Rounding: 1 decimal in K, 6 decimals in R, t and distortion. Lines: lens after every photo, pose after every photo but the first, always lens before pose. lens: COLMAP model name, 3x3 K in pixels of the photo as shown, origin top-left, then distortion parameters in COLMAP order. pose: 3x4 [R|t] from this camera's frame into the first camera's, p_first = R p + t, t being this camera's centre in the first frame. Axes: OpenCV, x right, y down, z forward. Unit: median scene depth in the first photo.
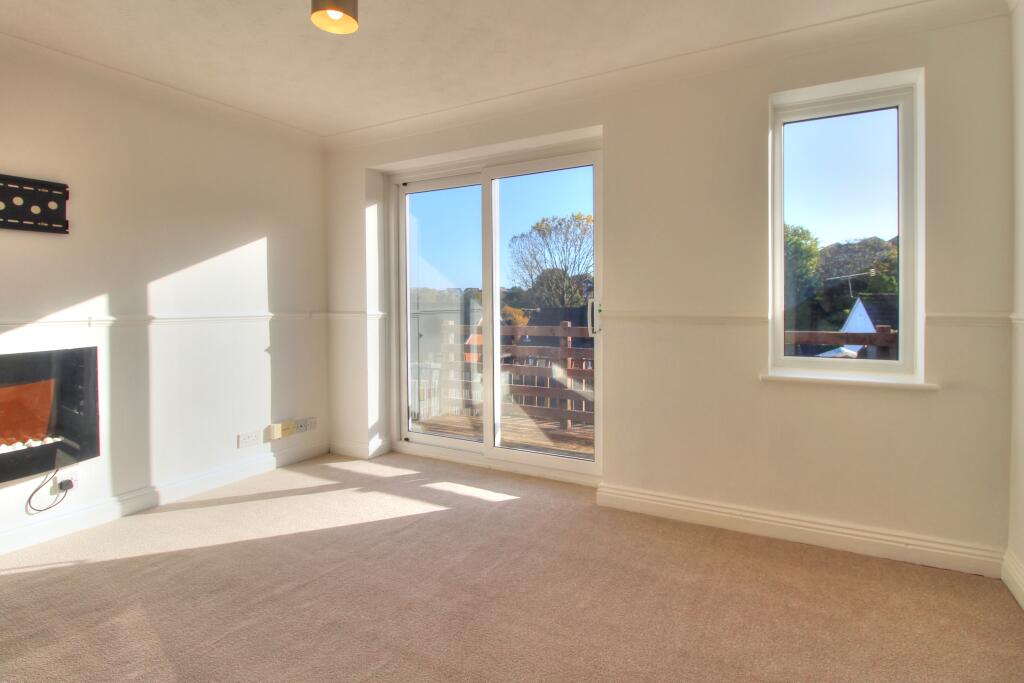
lens RADIAL K [[495.6, 0, 510.8], [0, 495.6, 329.3], [0, 0, 1]] dist [-0.016595, -0.000734]
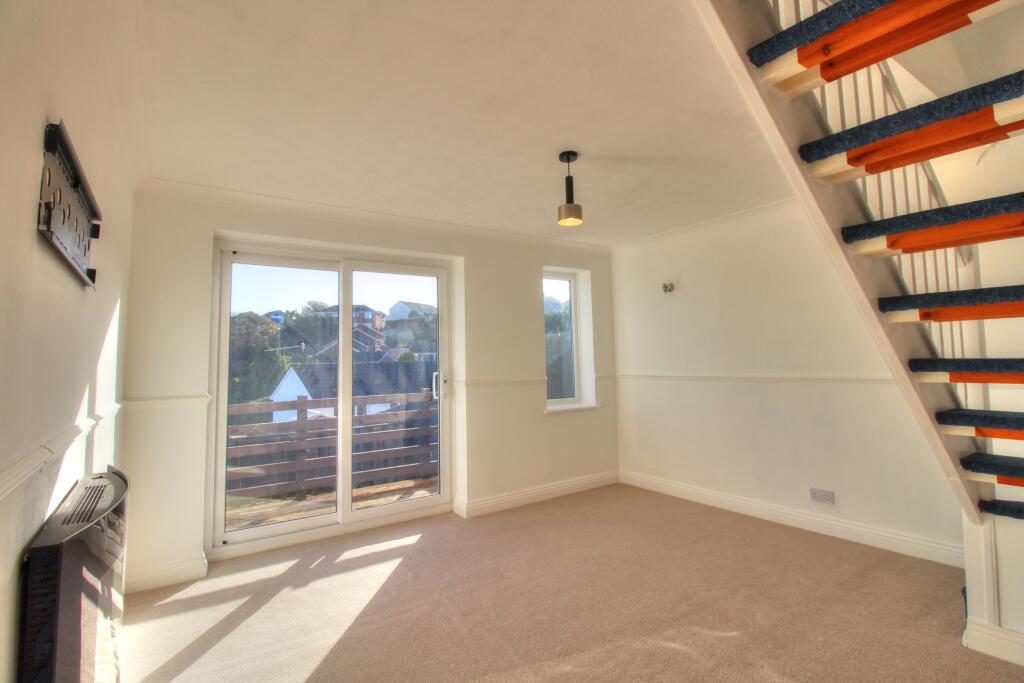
lens RADIAL K [[495.6, 0, 510.8], [0, 495.6, 329.3], [0, 0, 1]] dist [-0.016595, -0.000734]
pose [[0.455036, 0.052983, 0.888896, -0.962064], [0.072833, 0.992669, -0.096452, -0.031979], [-0.887490, 0.108630, 0.447841, 0.182417]]
